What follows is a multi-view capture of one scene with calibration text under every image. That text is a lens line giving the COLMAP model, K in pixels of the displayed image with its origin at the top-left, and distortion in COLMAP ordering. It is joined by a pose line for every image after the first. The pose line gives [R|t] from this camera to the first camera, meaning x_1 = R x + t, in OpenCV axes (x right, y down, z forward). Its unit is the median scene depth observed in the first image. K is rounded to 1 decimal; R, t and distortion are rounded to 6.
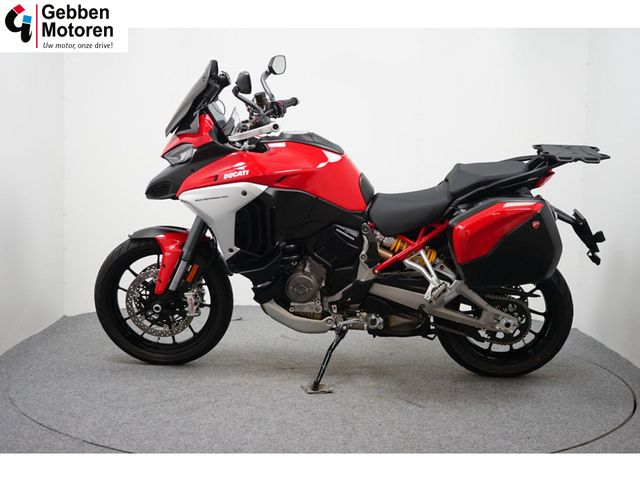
lens RADIAL K [[900.1, 0, 320.0], [0, 900.1, 240.0], [0, 0, 1]] dist [0.005181, 0.007375]
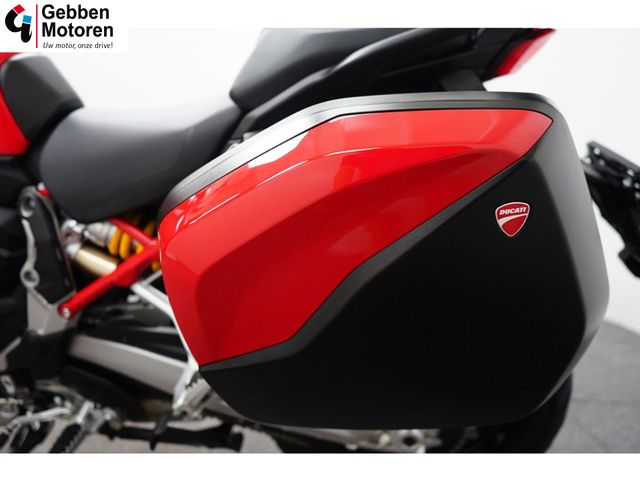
lens RADIAL K [[560.6, 0, 320.0], [0, 560.6, 240.0], [0, 0, 1]] dist [-0.087525, -0.000438]
pose [[0.999763, -0.018519, -0.011427, 0.173323], [0.020141, 0.986297, 0.163744, -0.031758], [0.008238, -0.163935, 0.986437, 0.773376]]
